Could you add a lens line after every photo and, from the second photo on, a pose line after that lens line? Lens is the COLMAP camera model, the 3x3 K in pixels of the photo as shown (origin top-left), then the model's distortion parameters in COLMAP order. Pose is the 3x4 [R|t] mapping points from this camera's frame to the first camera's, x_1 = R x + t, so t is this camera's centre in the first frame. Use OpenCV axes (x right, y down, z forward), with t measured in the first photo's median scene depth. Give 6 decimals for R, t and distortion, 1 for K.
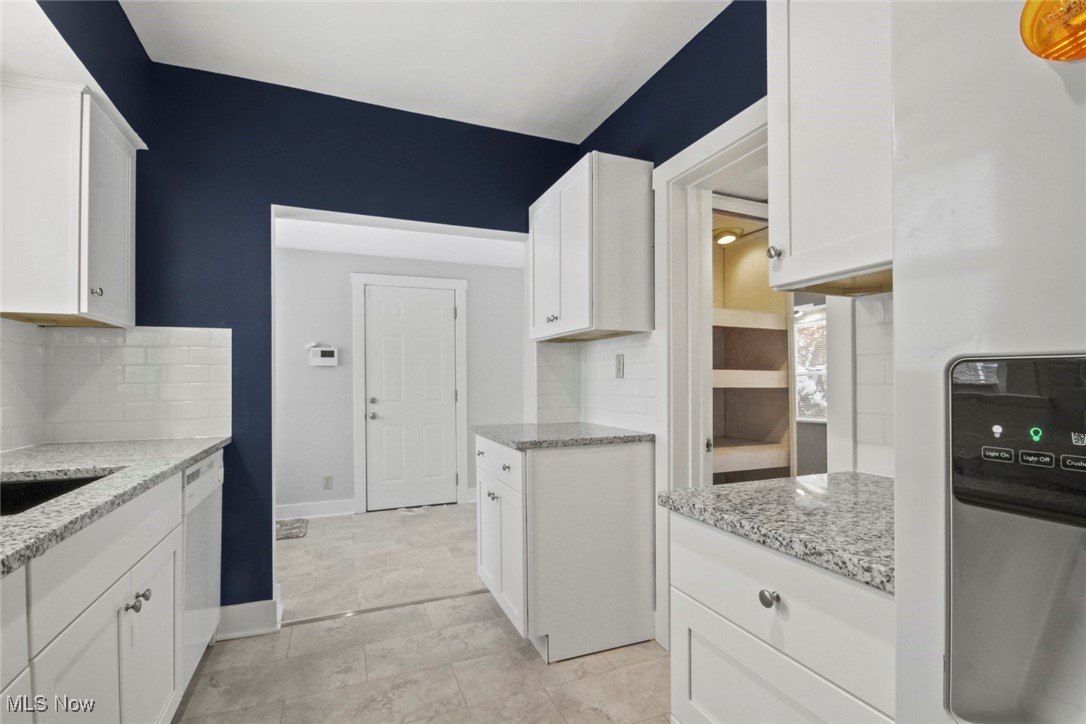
lens RADIAL K [[502.9, 0, 545.4], [0, 502.9, 377.9], [0, 0, 1]] dist [-0.005876, -0.000301]
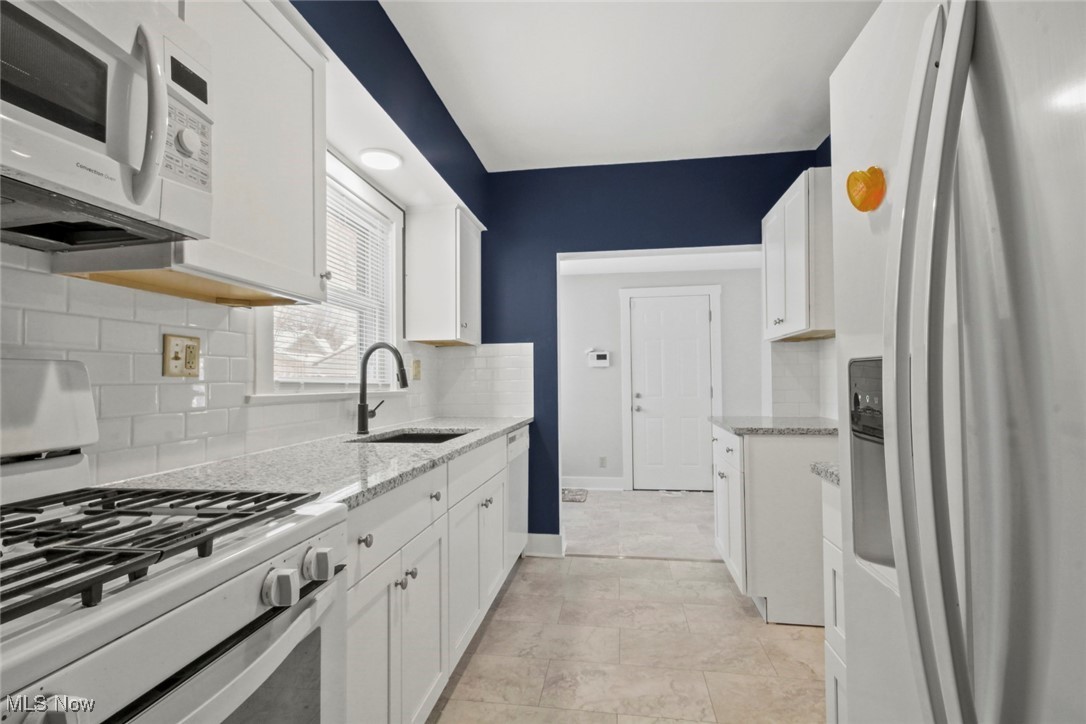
lens RADIAL K [[502.9, 0, 545.4], [0, 502.9, 377.9], [0, 0, 1]] dist [-0.005876, -0.000301]
pose [[0.855743, -0.005722, -0.517370, 0.152323], [0.006775, 0.999977, 0.000148, 0.003626], [0.517357, -0.003632, 0.855762, -0.221226]]
